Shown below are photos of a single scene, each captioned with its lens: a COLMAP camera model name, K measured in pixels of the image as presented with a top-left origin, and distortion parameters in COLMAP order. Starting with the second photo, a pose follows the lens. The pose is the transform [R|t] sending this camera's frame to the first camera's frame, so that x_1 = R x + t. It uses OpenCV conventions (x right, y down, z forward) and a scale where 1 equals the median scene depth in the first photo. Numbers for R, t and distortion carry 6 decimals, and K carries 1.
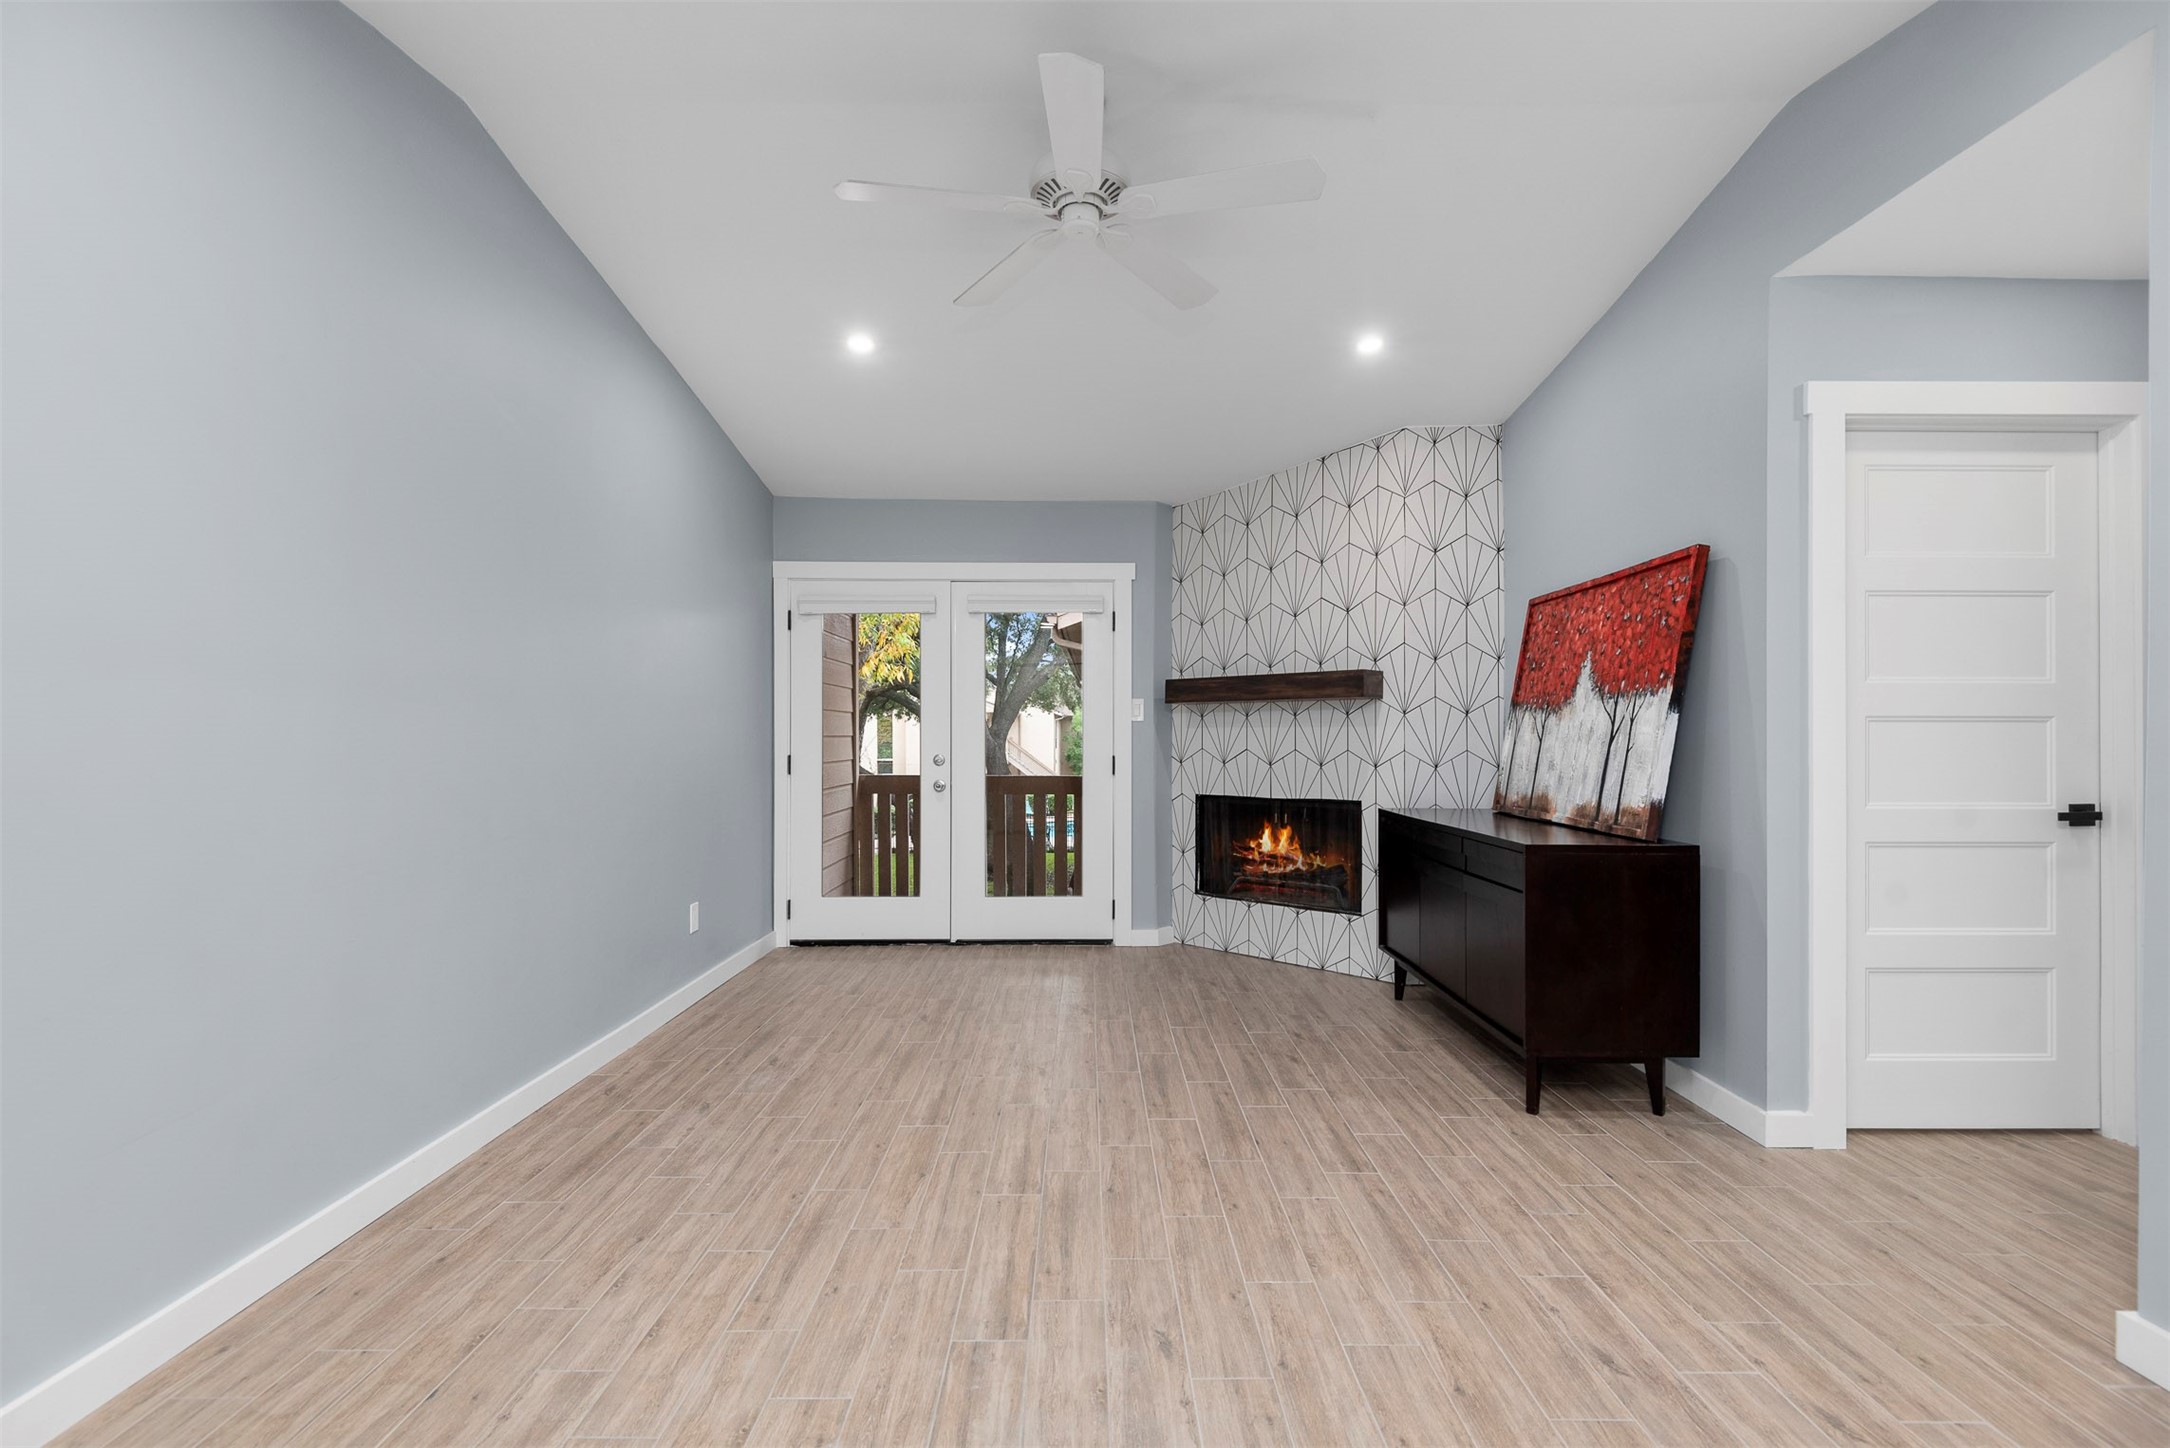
lens RADIAL K [[997.1, 0, 1083.1], [0, 997.1, 726.7], [0, 0, 1]] dist [0.023210, -0.015382]
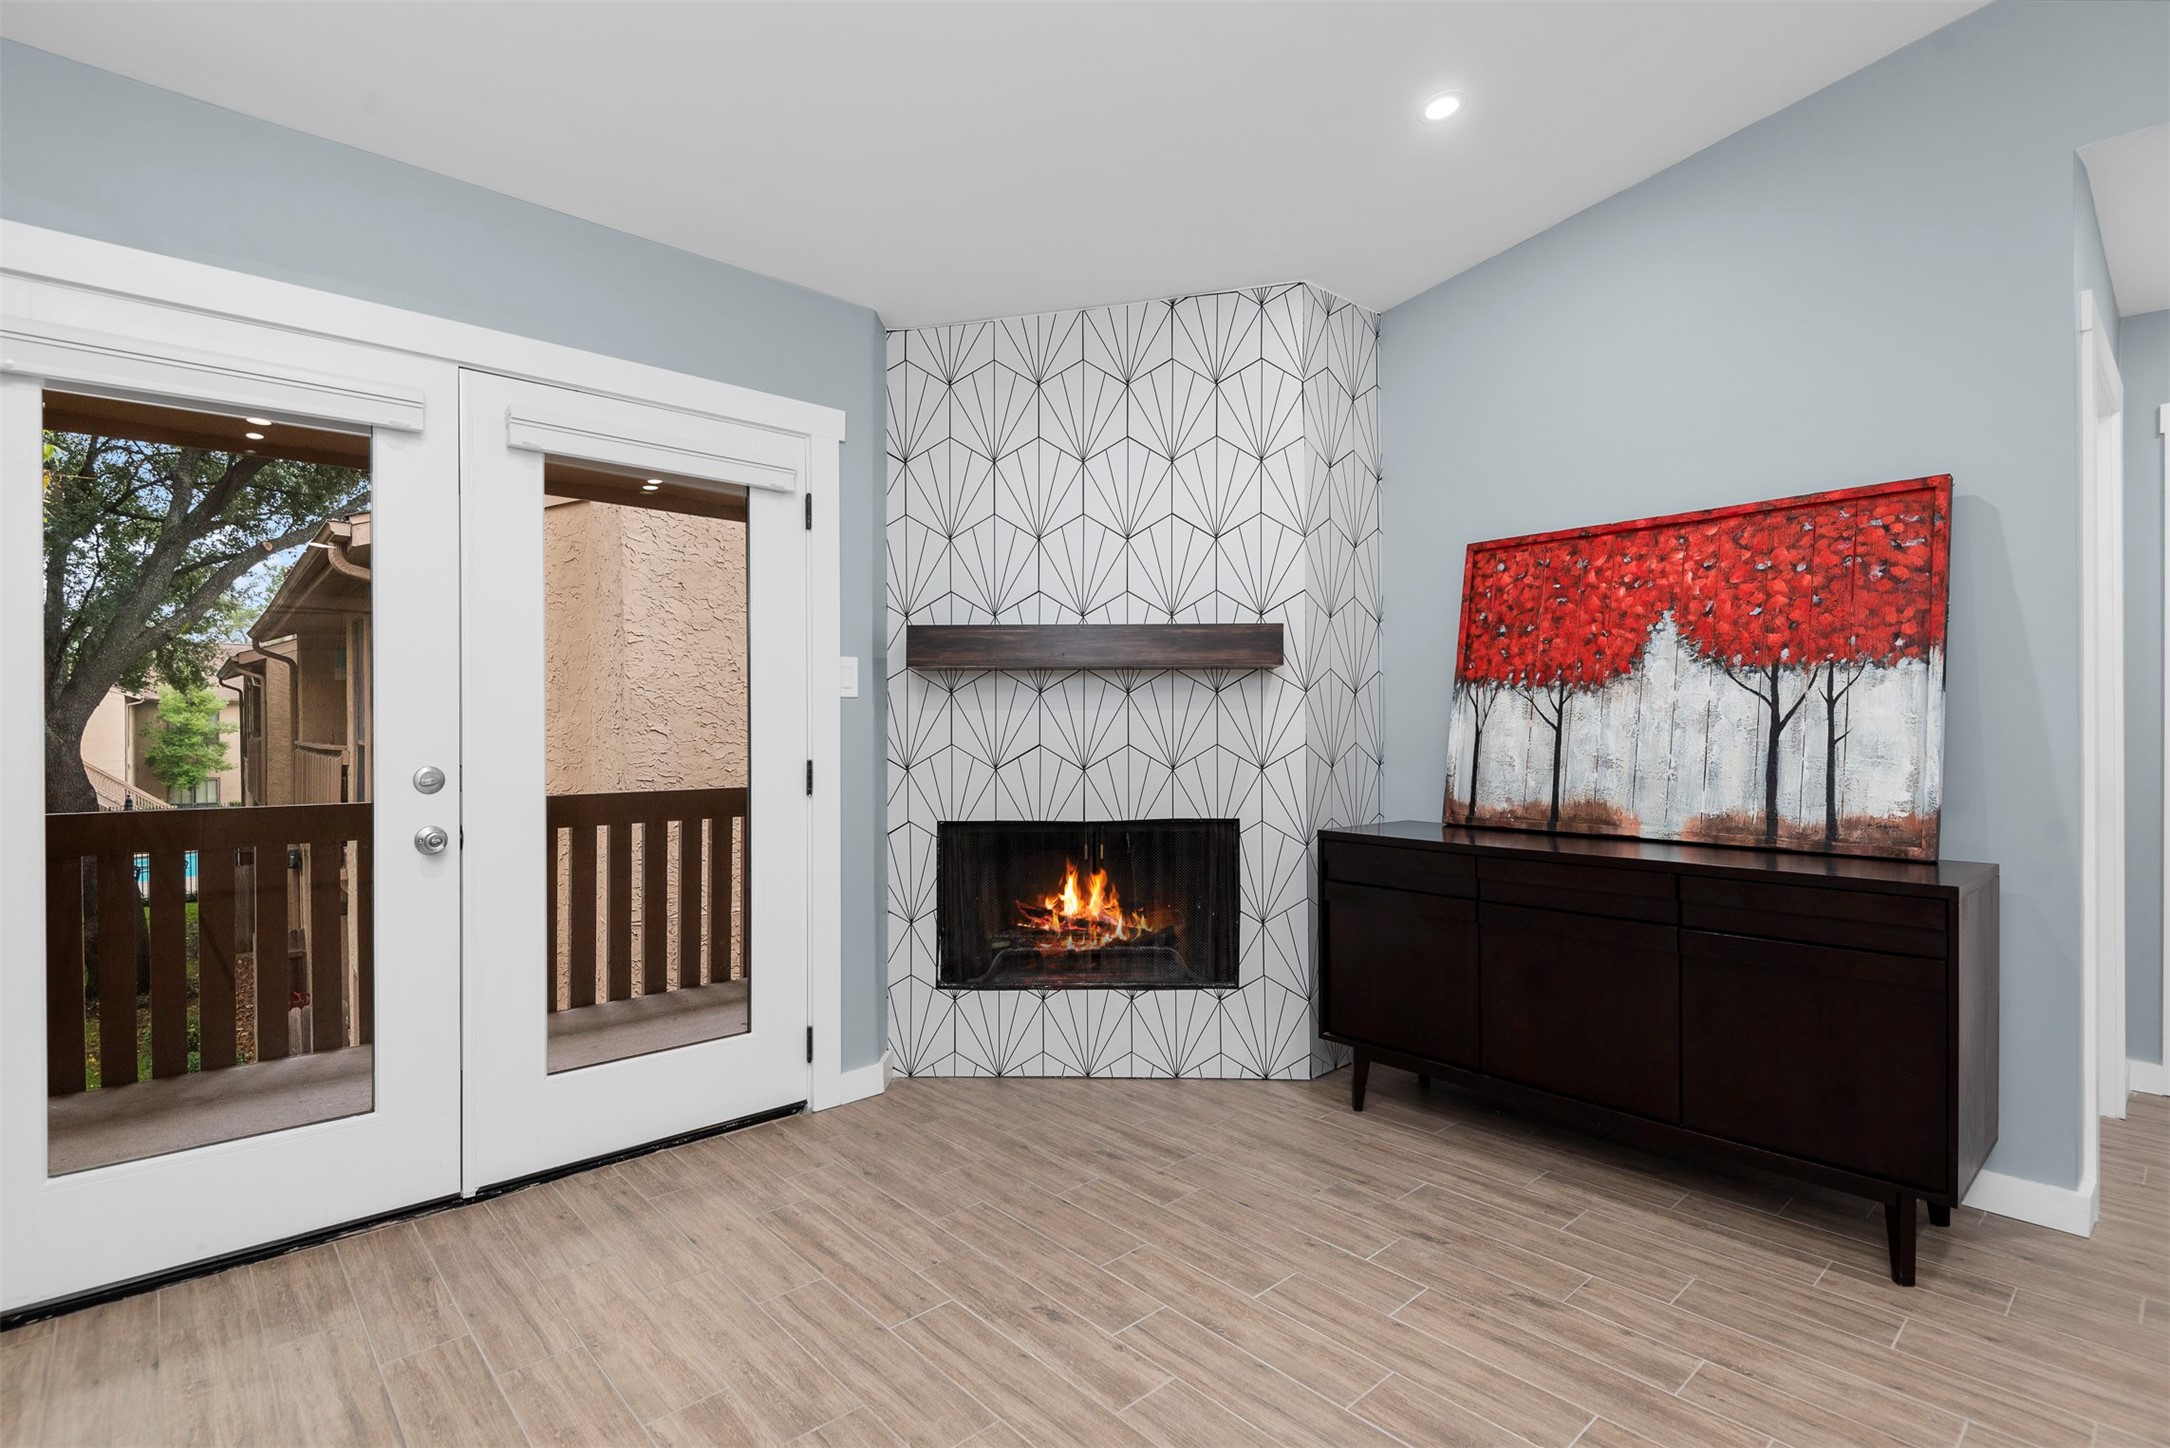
lens RADIAL K [[1029.7, 0, 1085.0], [0, 1029.7, 724.0], [0, 0, 1]] dist [0.016181, -0.015177]
pose [[0.737947, 0.000842, 0.674858, -0.273956], [-0.005050, 0.999978, 0.004274, 0.007538], [-0.674840, -0.006562, 0.737935, 0.563383]]
